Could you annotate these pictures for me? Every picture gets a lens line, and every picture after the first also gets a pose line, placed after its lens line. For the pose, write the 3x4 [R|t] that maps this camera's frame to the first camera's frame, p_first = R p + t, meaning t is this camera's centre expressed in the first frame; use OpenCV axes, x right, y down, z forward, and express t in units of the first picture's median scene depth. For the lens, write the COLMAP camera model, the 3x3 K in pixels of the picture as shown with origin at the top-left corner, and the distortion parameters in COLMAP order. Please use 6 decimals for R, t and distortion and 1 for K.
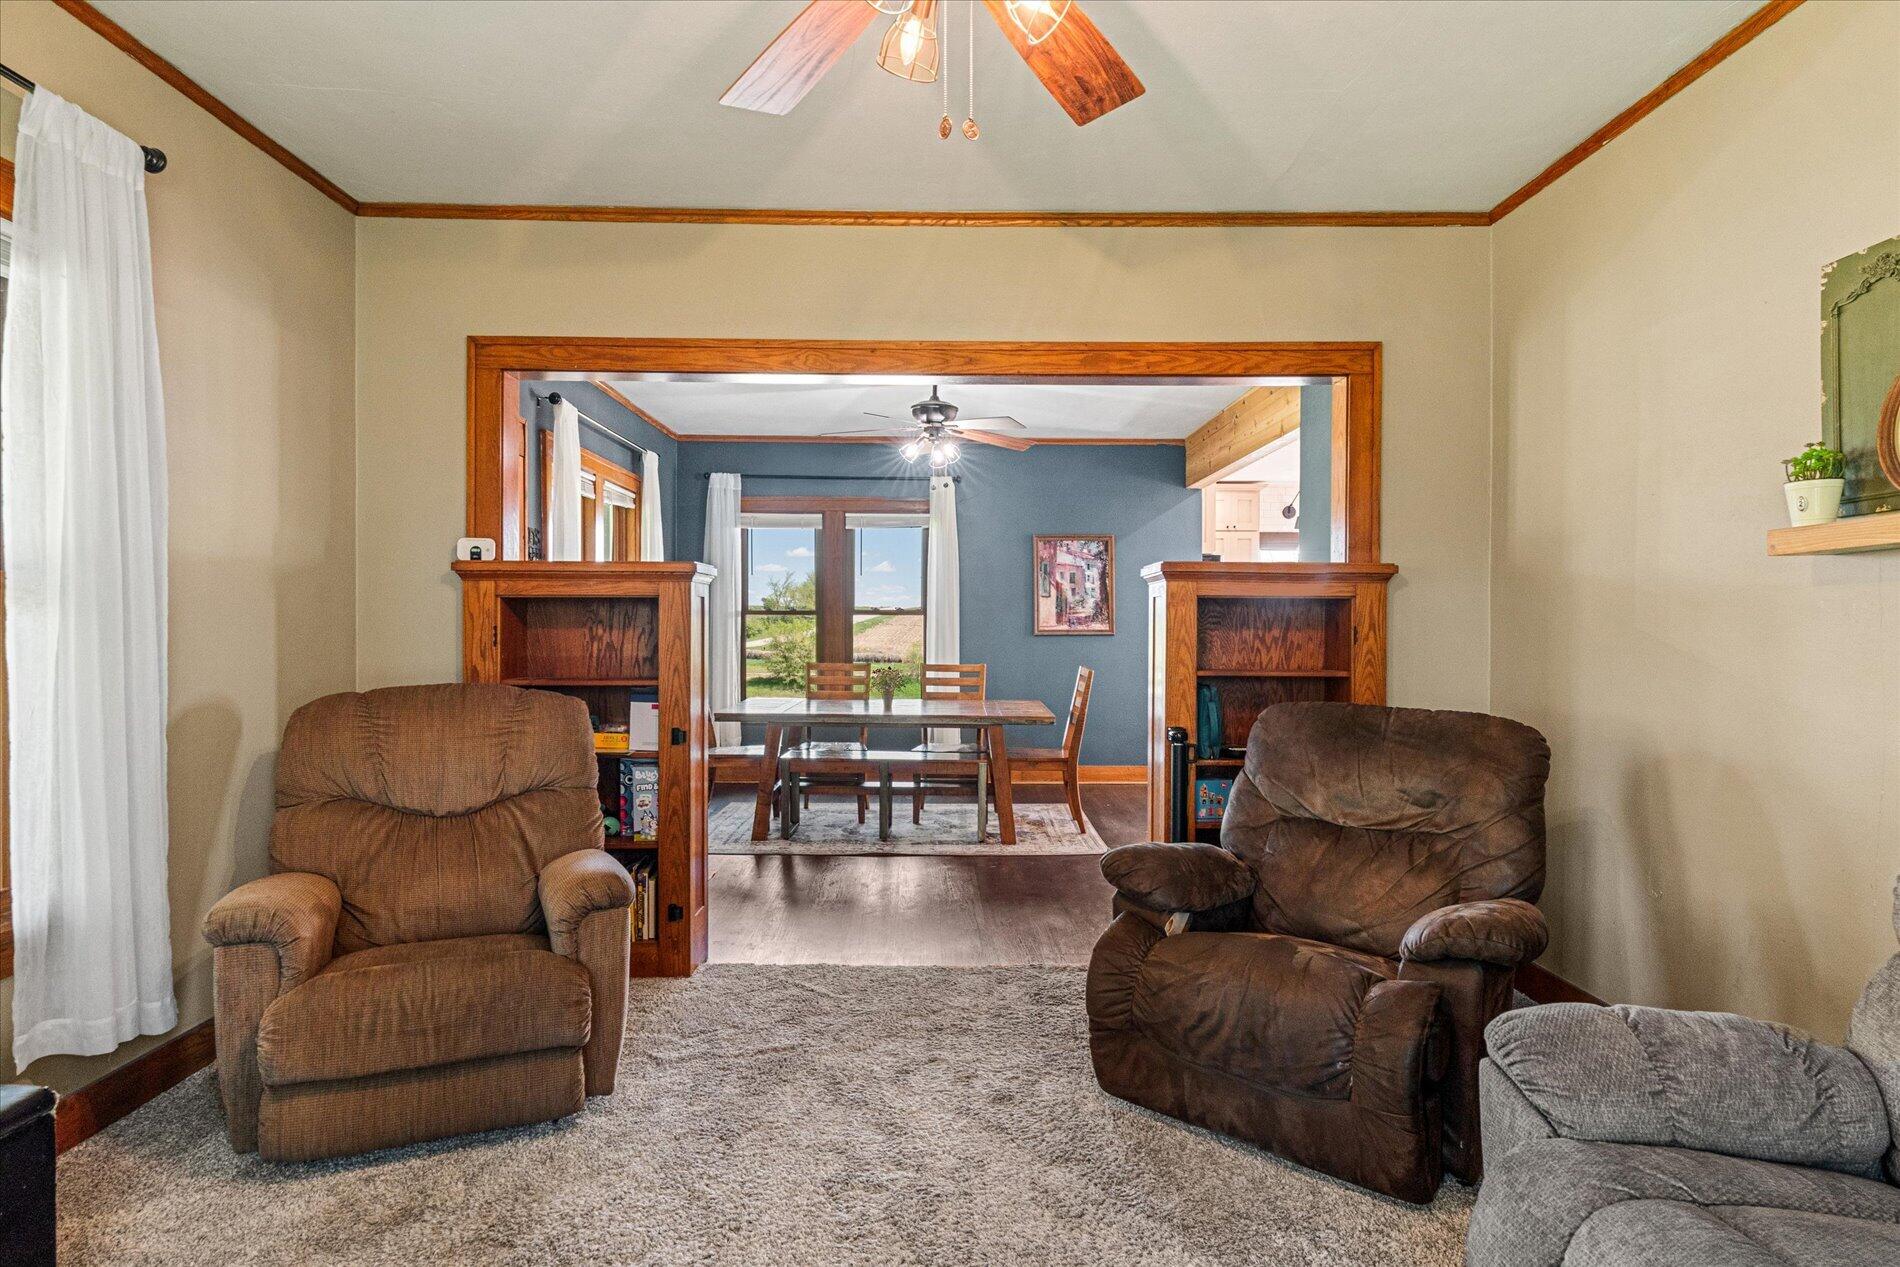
lens RADIAL K [[1242.7, 0, 953.2], [0, 1242.7, 609.5], [0, 0, 1]] dist [-0.007250, 0.000114]
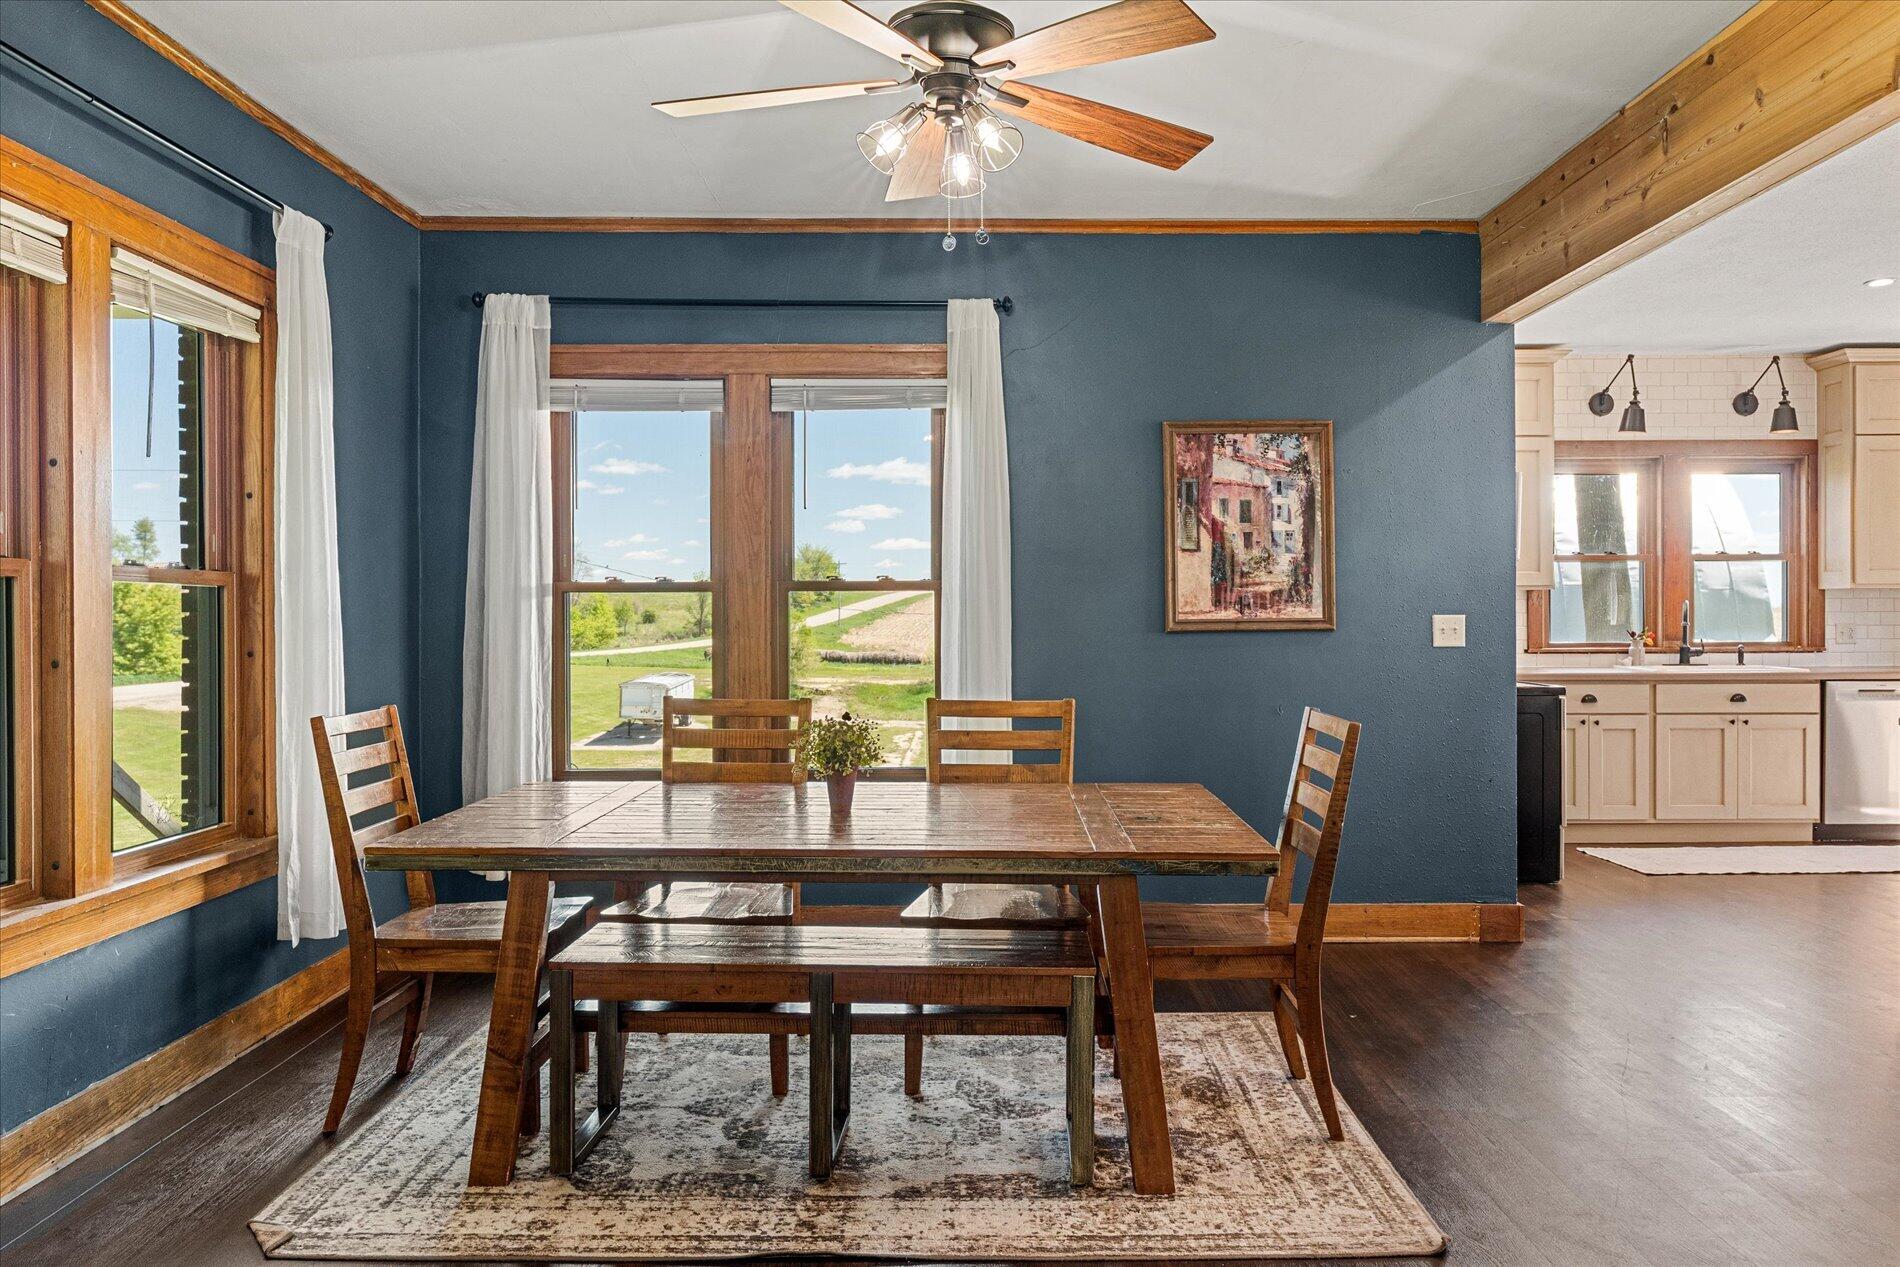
lens RADIAL K [[1242.7, 0, 953.2], [0, 1242.7, 609.5], [0, 0, 1]] dist [-0.007250, 0.000114]
pose [[0.999699, -0.004810, -0.024067, -0.005213], [0.004992, 0.999960, 0.007486, 0.008370], [0.024030, -0.007603, 0.999682, 0.526419]]
